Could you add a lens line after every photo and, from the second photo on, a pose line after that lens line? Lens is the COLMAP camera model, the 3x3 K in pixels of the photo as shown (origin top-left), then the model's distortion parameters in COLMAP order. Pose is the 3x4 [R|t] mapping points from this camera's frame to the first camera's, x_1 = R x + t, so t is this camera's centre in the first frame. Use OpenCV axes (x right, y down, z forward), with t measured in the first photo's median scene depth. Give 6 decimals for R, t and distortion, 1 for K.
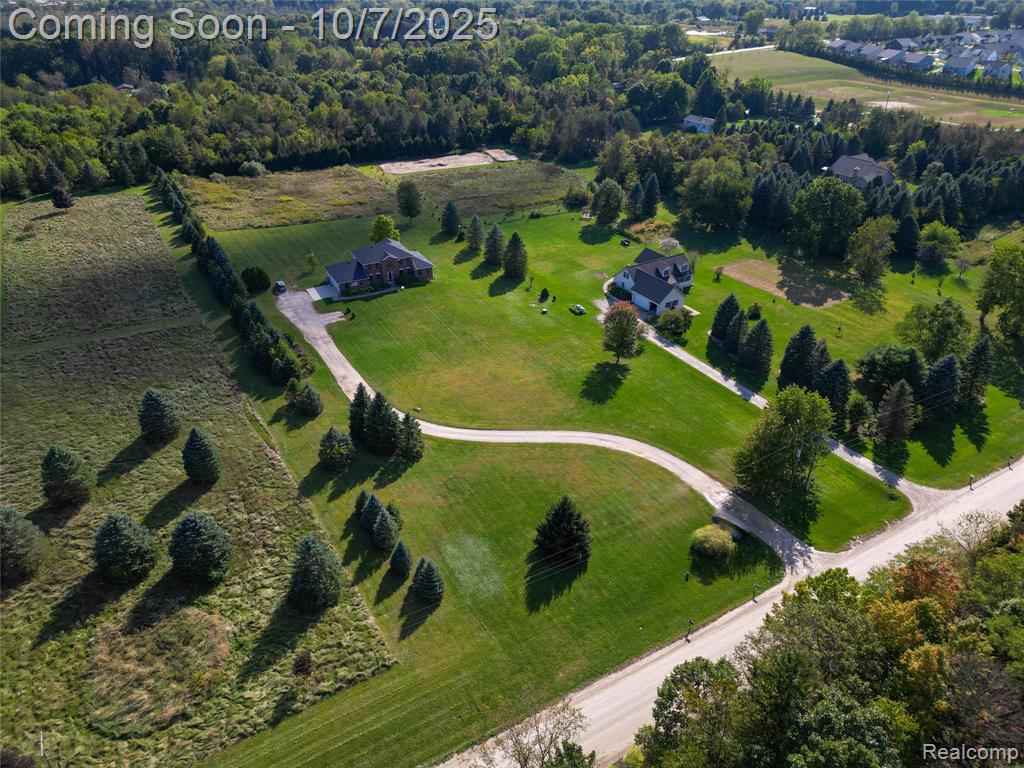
lens RADIAL K [[719.5, 0, 512.0], [0, 719.5, 384.0], [0, 0, 1]] dist [0.067332, -0.049765]
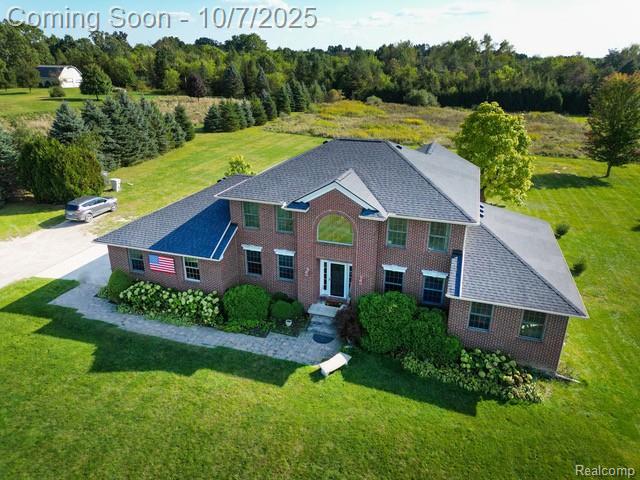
lens RADIAL K [[449.7, 0, 320.0], [0, 449.7, 240.0], [0, 0, 1]] dist [0.067332, -0.049765]
pose [[0.688152, 0.270966, -0.673070, -0.105371], [-0.373567, 0.927564, -0.008517, -0.198724], [0.622008, 0.257298, 0.739530, 1.119453]]
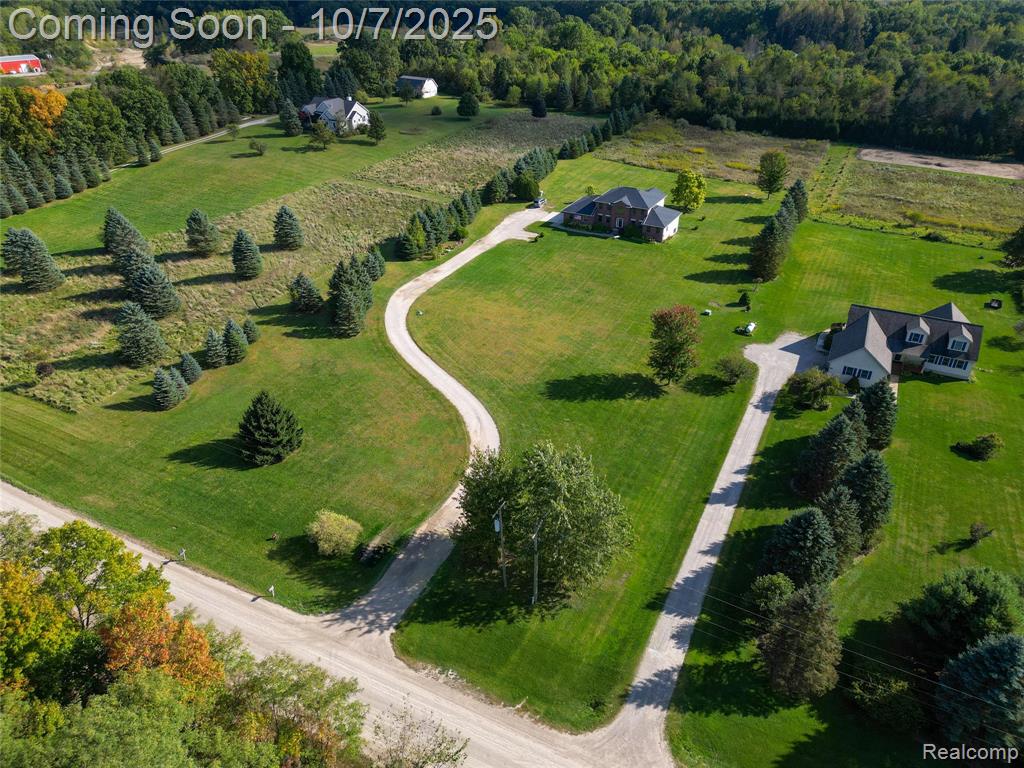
lens RADIAL K [[719.5, 0, 512.0], [0, 719.5, 384.0], [0, 0, 1]] dist [0.067332, -0.049765]
pose [[0.543298, 0.429915, -0.721111, 0.628598], [-0.432212, 0.879594, 0.198764, -0.117705], [0.719737, 0.203684, 0.663696, 0.423612]]
